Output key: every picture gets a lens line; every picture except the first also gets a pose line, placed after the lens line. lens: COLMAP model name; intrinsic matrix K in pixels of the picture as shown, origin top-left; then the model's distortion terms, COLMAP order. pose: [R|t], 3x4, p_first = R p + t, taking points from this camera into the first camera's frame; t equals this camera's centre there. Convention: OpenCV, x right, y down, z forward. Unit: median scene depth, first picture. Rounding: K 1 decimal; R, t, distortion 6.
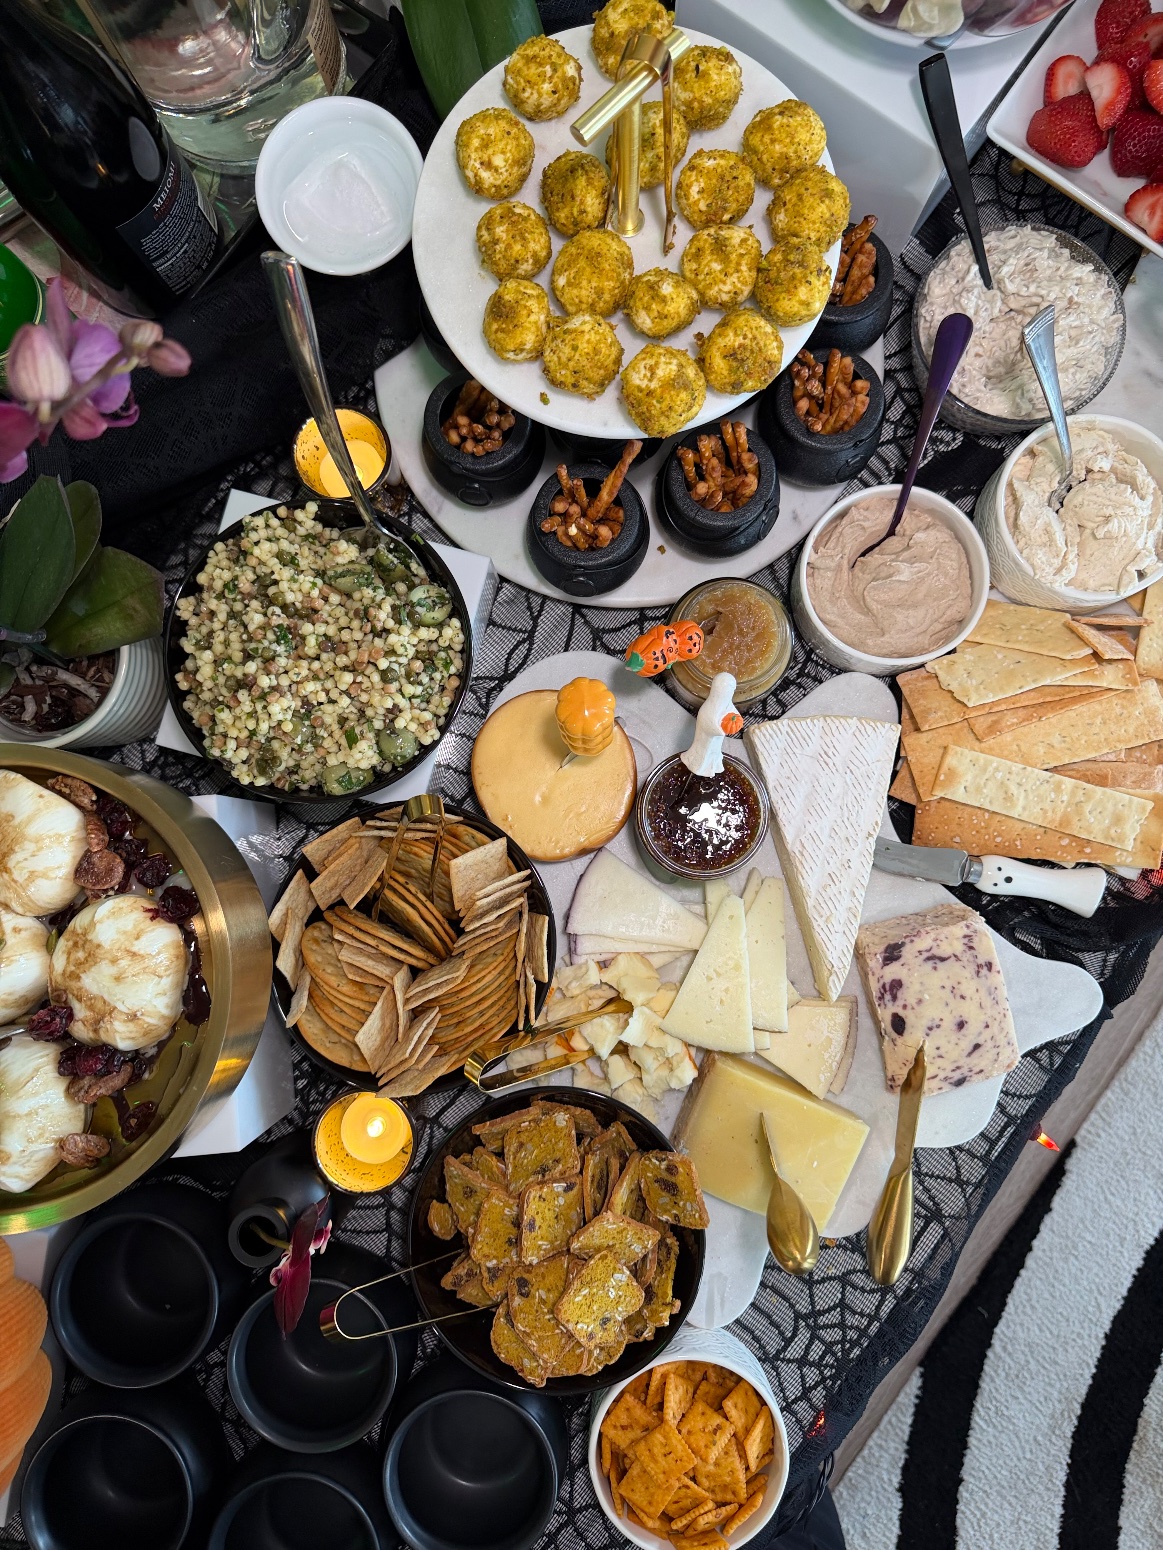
lens RADIAL K [[1182.0, 0, 579.5], [0, 1182.0, 756.6], [0, 0, 1]] dist [0.007174, -0.001572]
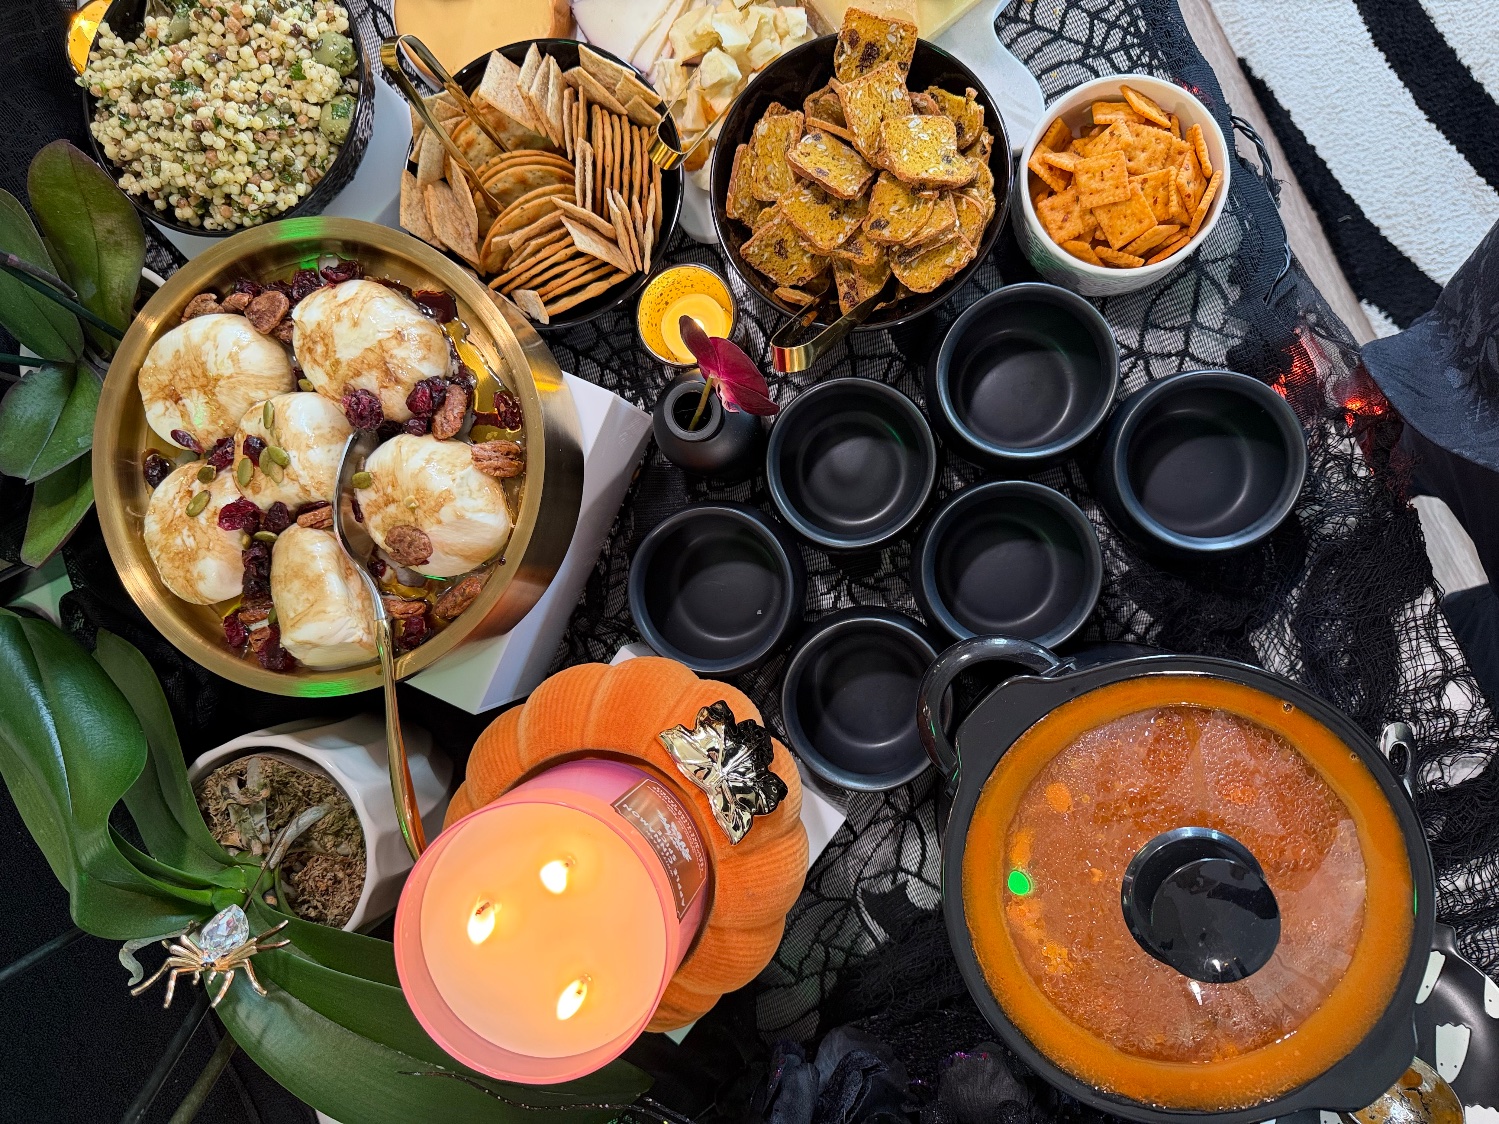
lens RADIAL K [[1124.5, 0, 747.9], [0, 1124.5, 611.9], [0, 0, 1]] dist [-0.059279, 0.059718]
pose [[0.481775, -0.873982, -0.063635, -0.292135], [0.874082, 0.484447, -0.035939, 0.486665], [0.062238, -0.038308, 0.997326, 0.043391]]
